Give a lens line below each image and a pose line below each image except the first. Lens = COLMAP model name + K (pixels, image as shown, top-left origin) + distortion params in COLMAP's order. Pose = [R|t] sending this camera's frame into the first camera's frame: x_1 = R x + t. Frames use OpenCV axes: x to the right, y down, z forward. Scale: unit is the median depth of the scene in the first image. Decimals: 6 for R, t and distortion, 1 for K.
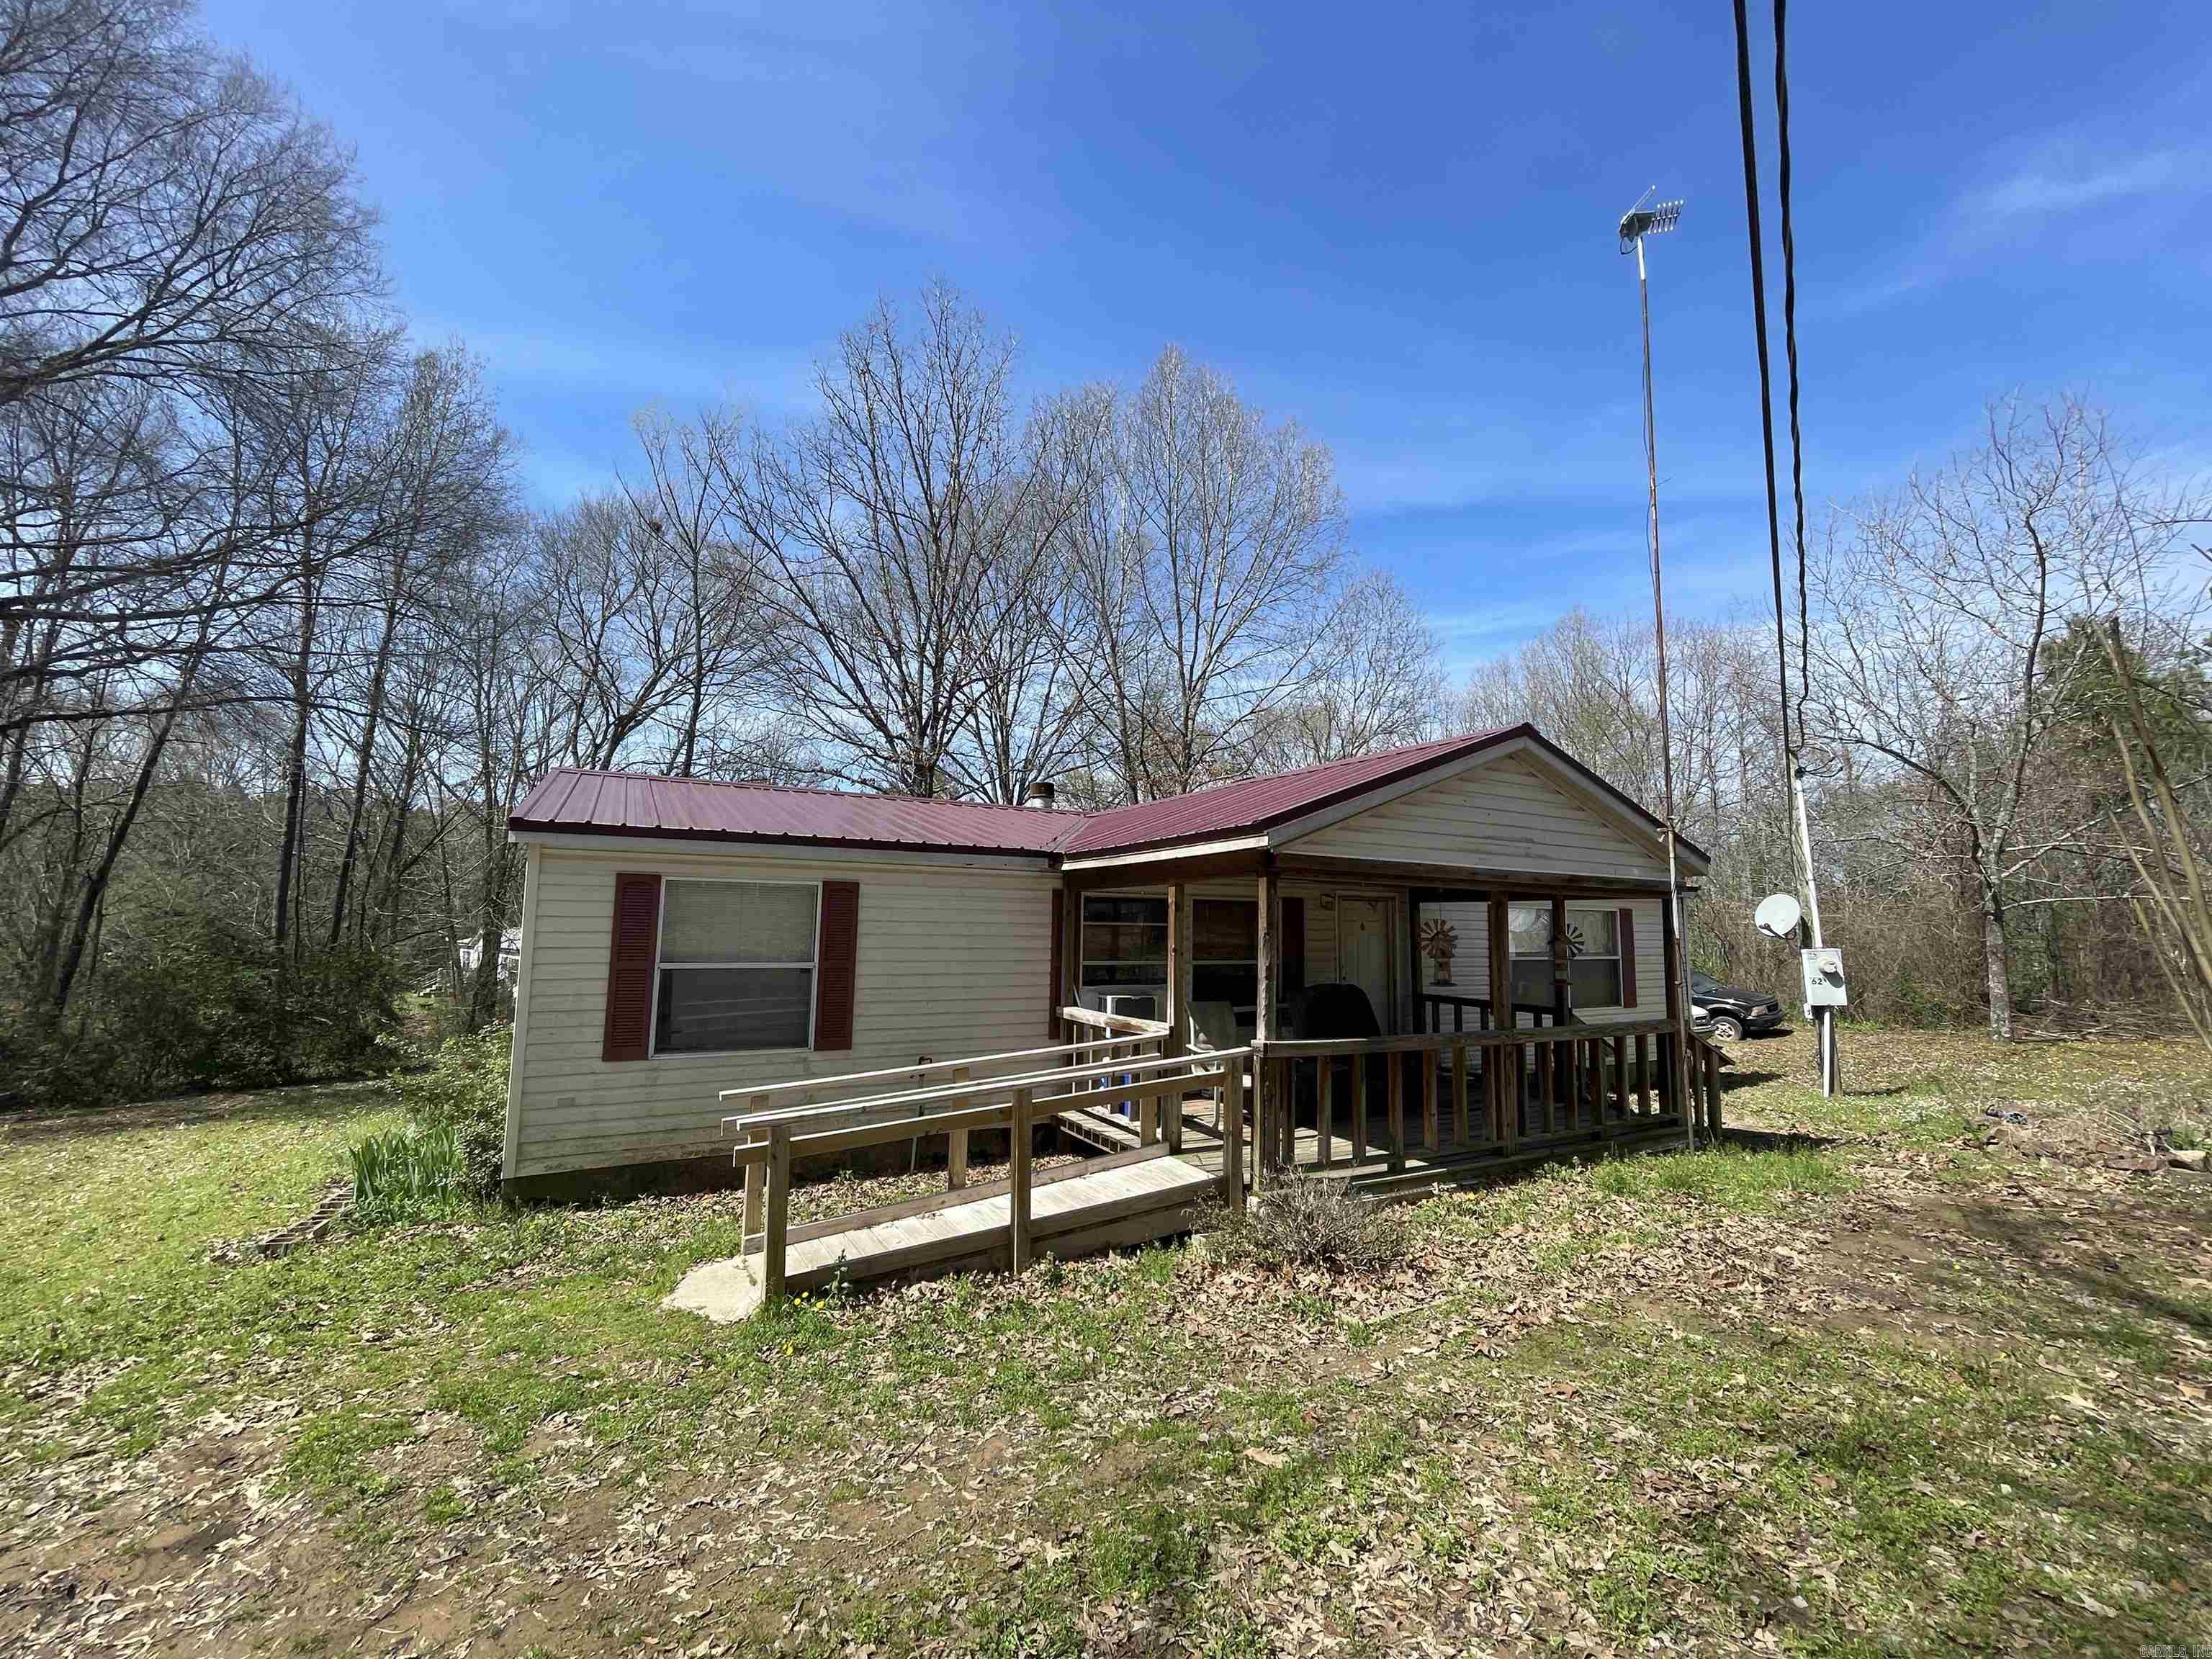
lens RADIAL K [[891.1, 0, 1106.0], [0, 891.1, 829.5], [0, 0, 1]] dist [-0.003085, -0.000166]
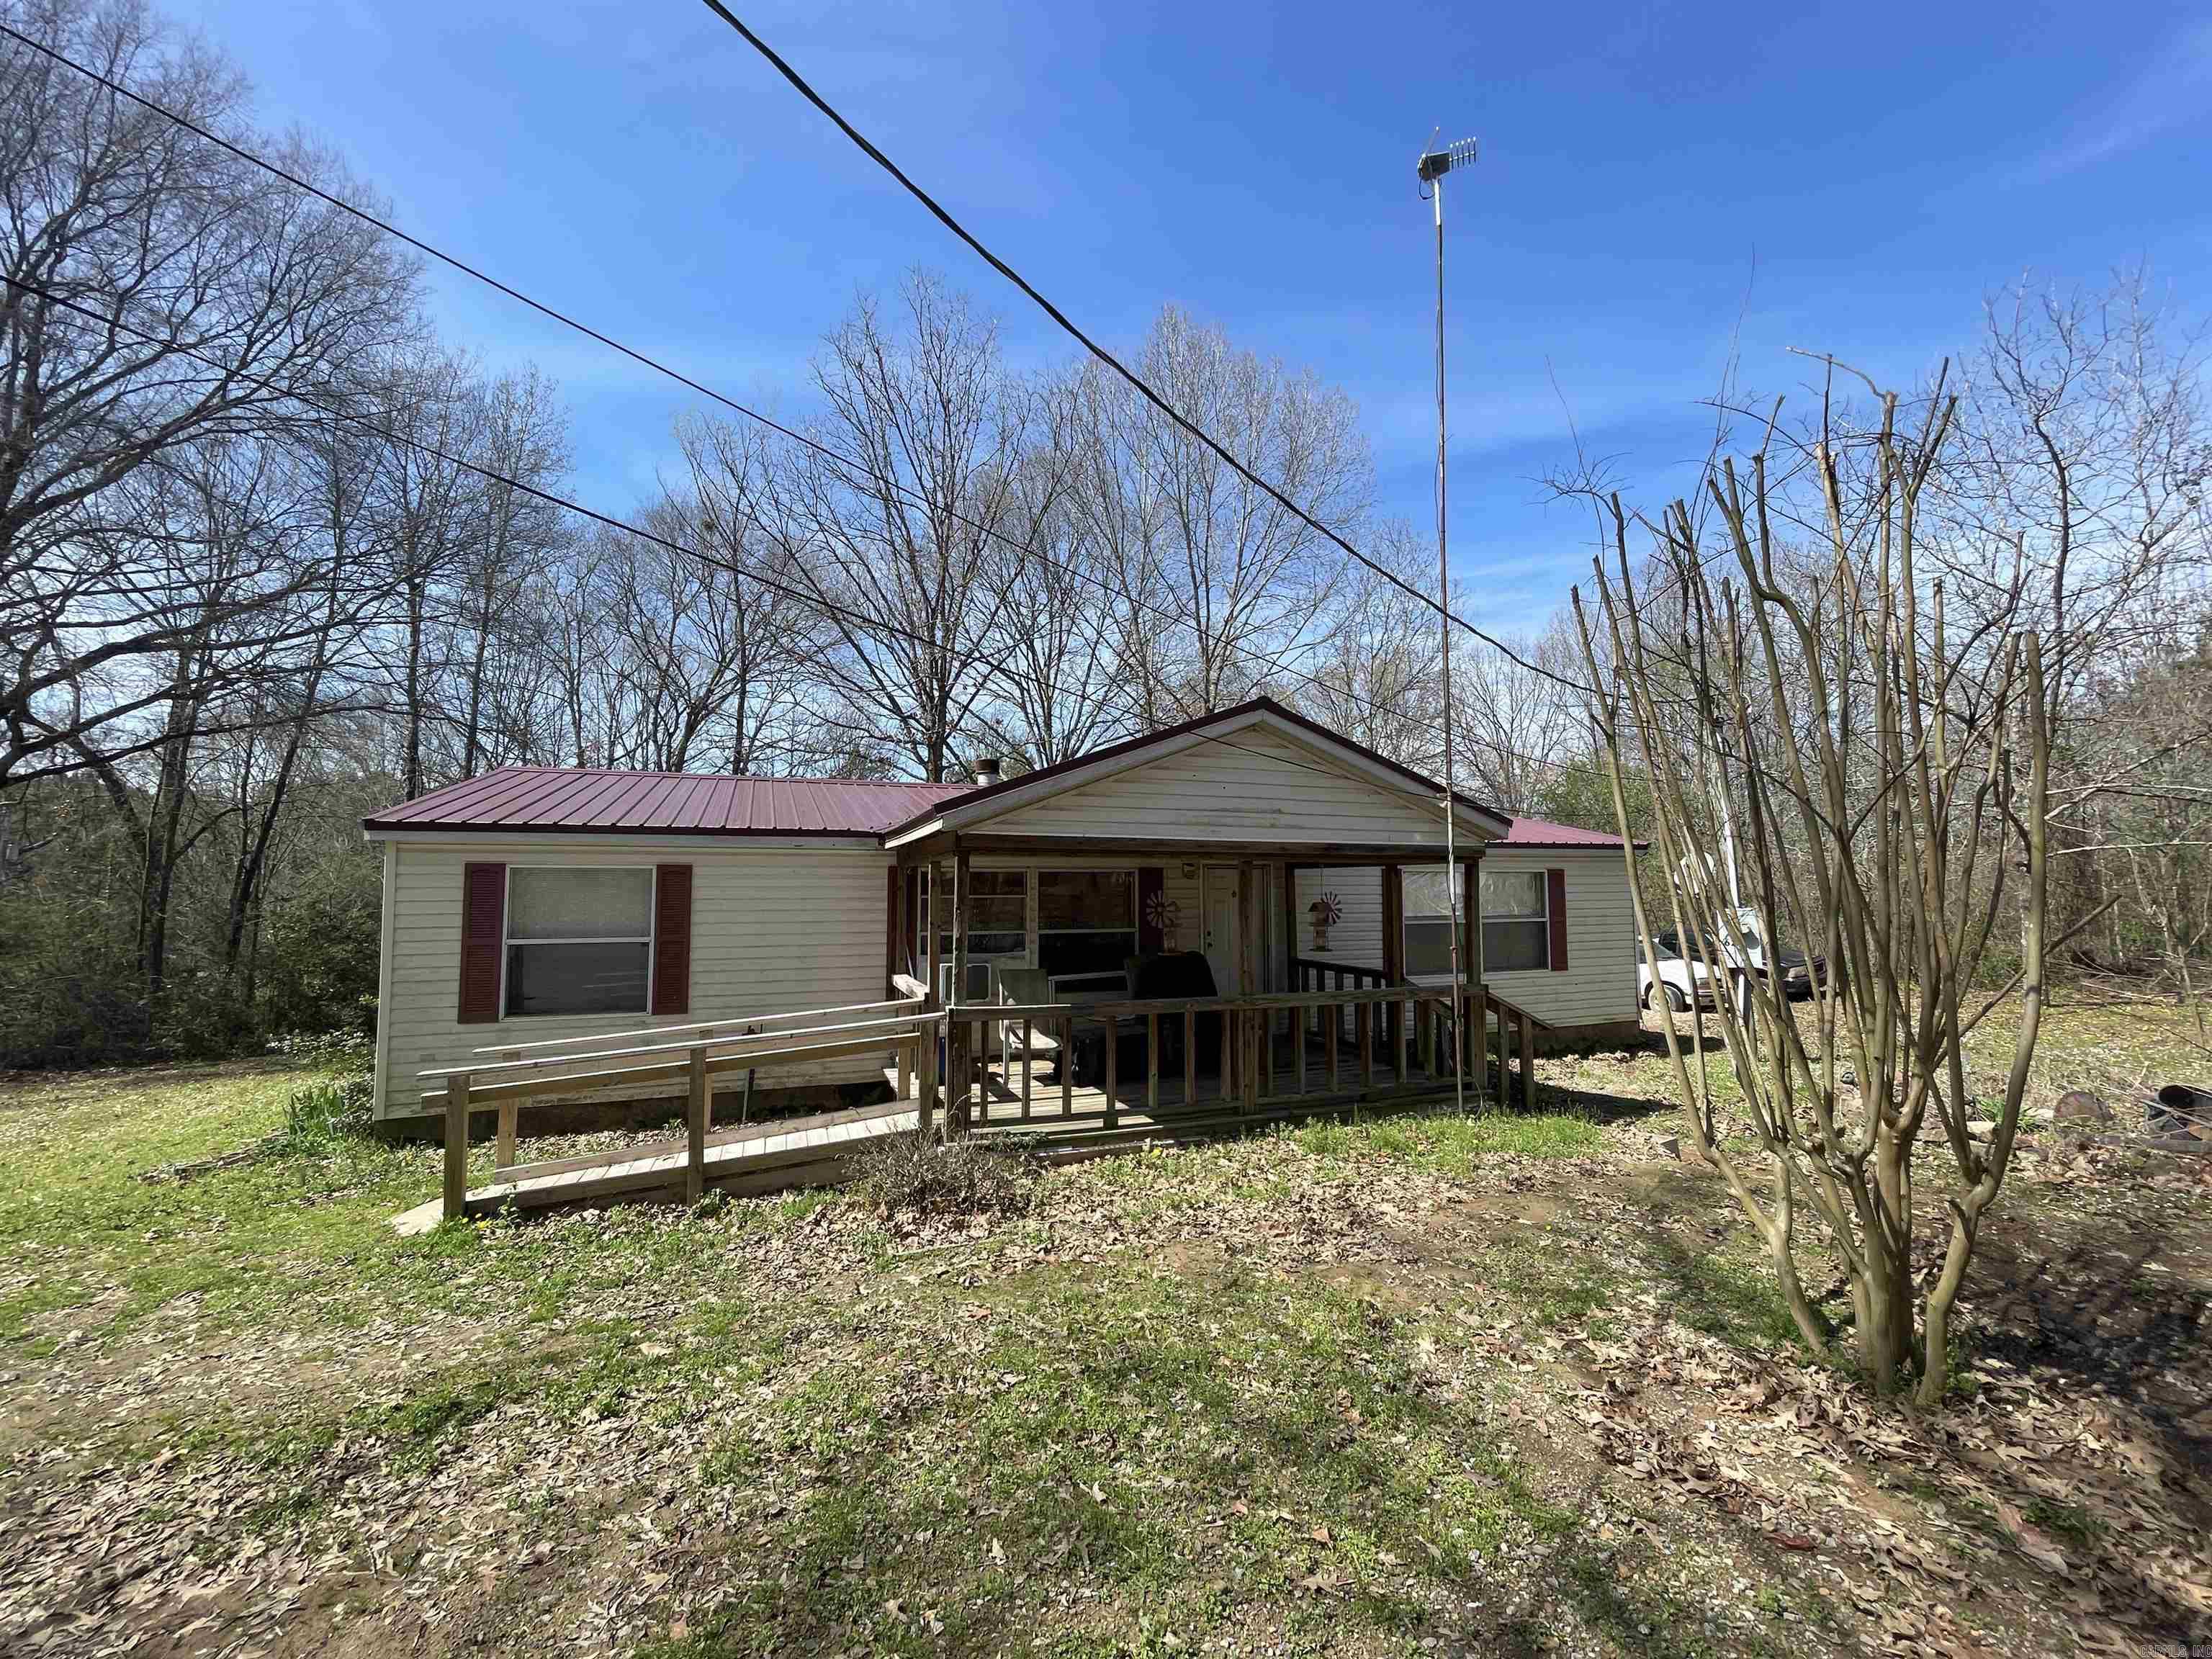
lens RADIAL K [[891.1, 0, 1106.0], [0, 891.1, 829.5], [0, 0, 1]] dist [-0.003085, -0.000166]
pose [[0.991051, -0.026451, -0.130835, 0.394990], [0.031717, 0.998762, 0.038330, -0.011696], [0.129659, -0.042137, 0.990663, -0.036719]]
